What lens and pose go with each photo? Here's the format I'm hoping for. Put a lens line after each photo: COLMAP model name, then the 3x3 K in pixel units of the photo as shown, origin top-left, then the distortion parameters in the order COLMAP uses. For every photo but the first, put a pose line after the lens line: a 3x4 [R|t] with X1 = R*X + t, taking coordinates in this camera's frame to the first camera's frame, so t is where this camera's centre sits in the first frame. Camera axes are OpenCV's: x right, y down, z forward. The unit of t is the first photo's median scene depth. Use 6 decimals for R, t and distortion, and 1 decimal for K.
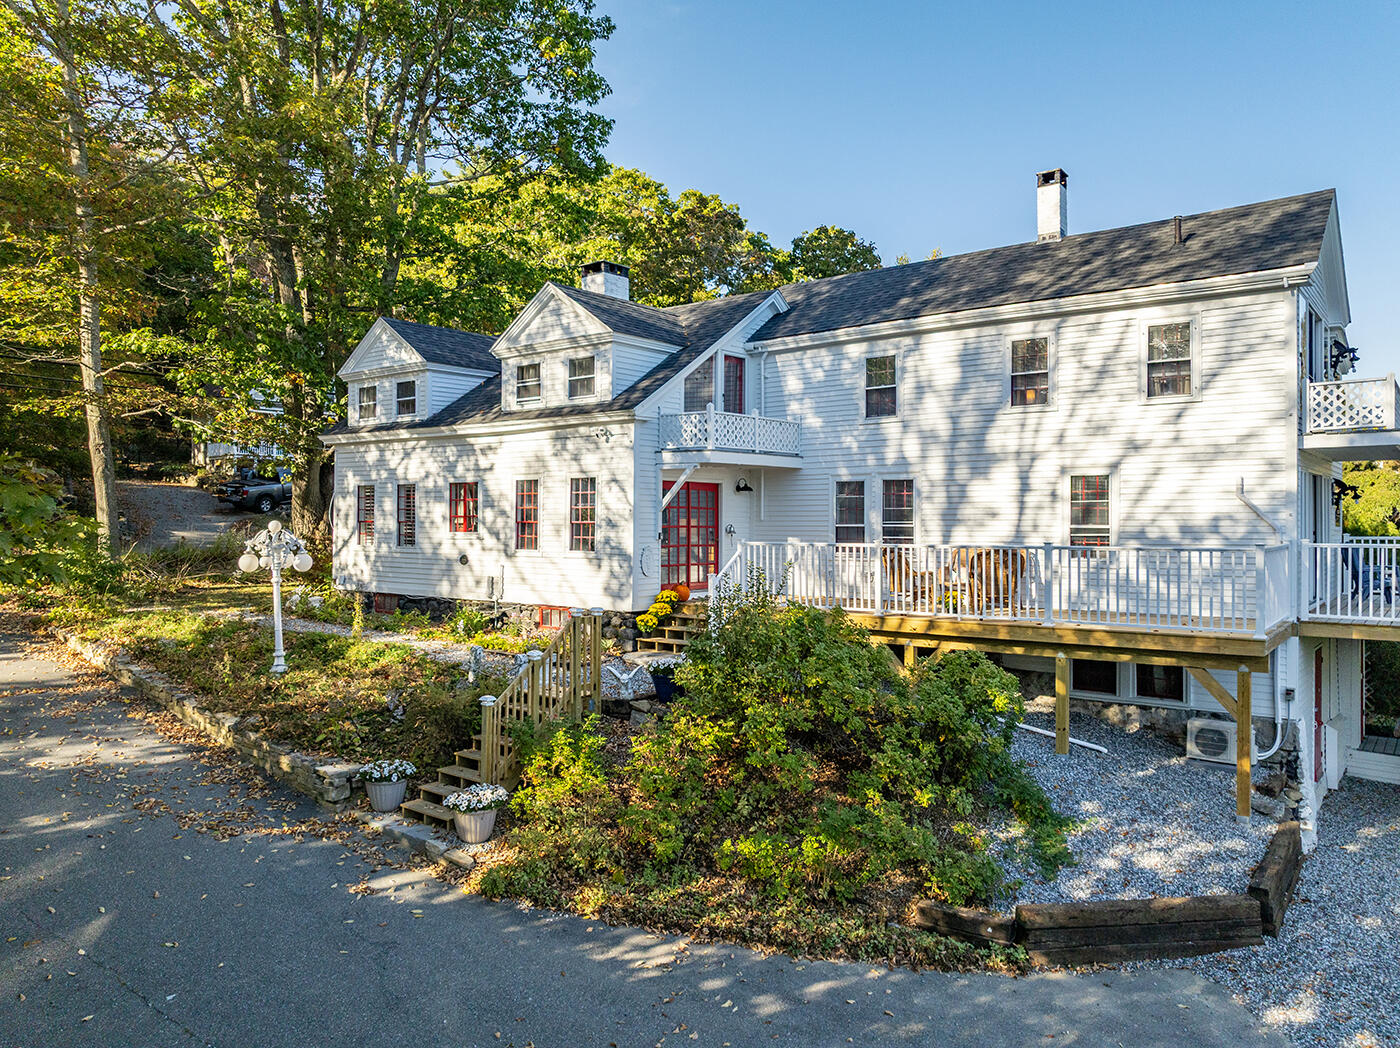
lens RADIAL K [[993.9, 0, 700.8], [0, 993.9, 517.9], [0, 0, 1]] dist [-0.025178, 0.012111]
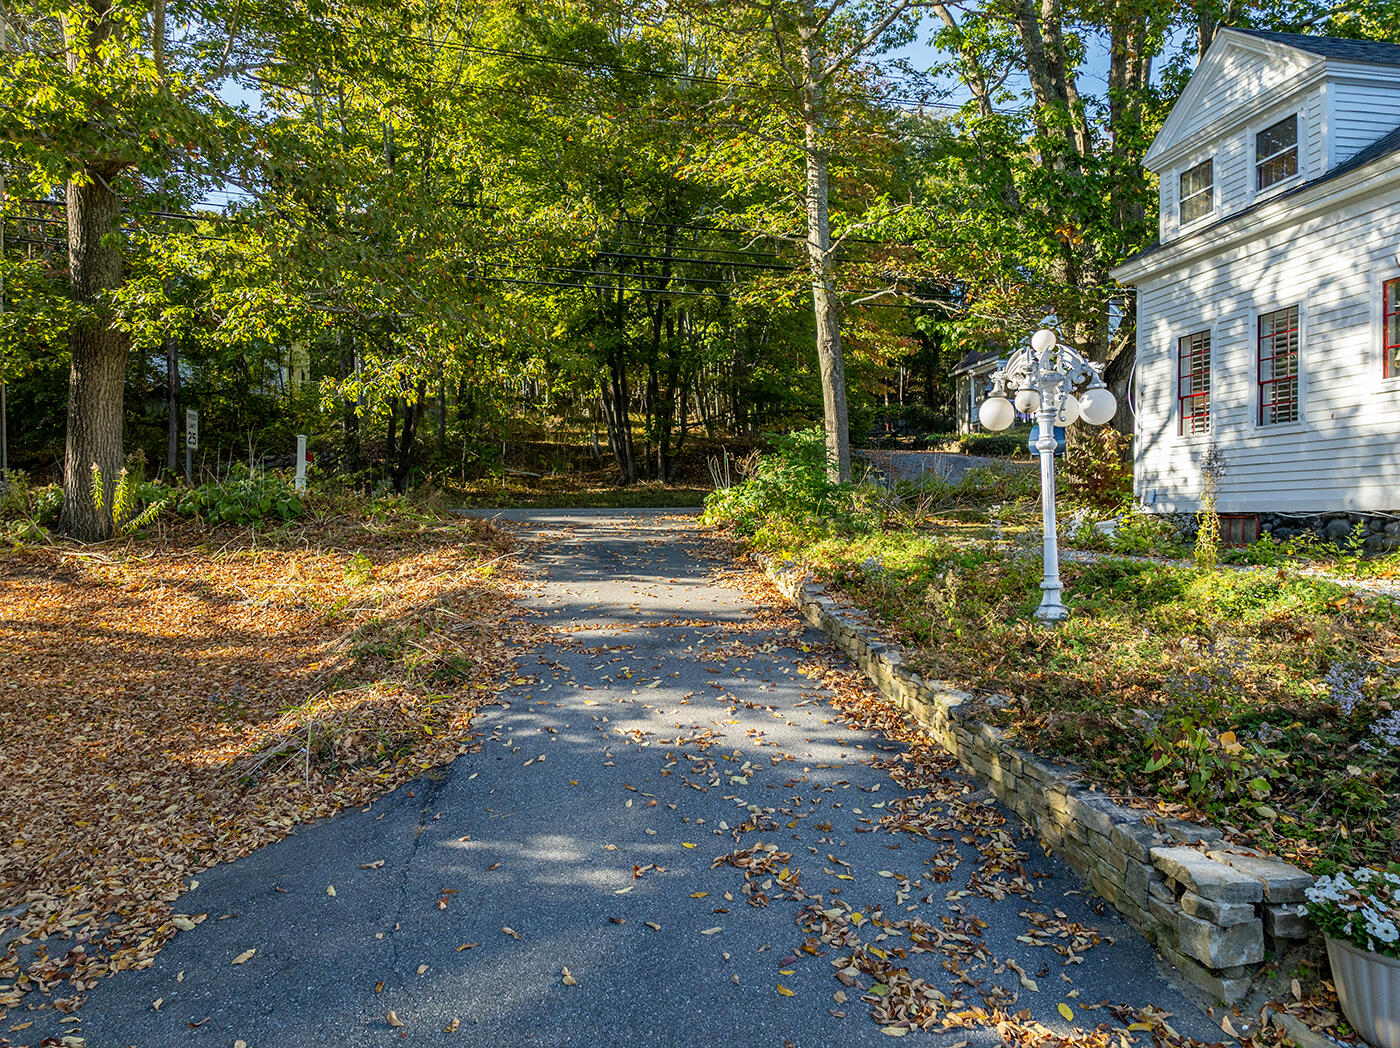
lens RADIAL K [[993.9, 0, 705.5], [0, 993.9, 526.6], [0, 0, 1]] dist [-0.025178, 0.012111]
pose [[0.742549, 0.002413, -0.669788, -0.197789], [-0.000125, 0.999994, 0.003464, 0.098620], [0.669792, -0.002488, 0.742544, 0.458545]]
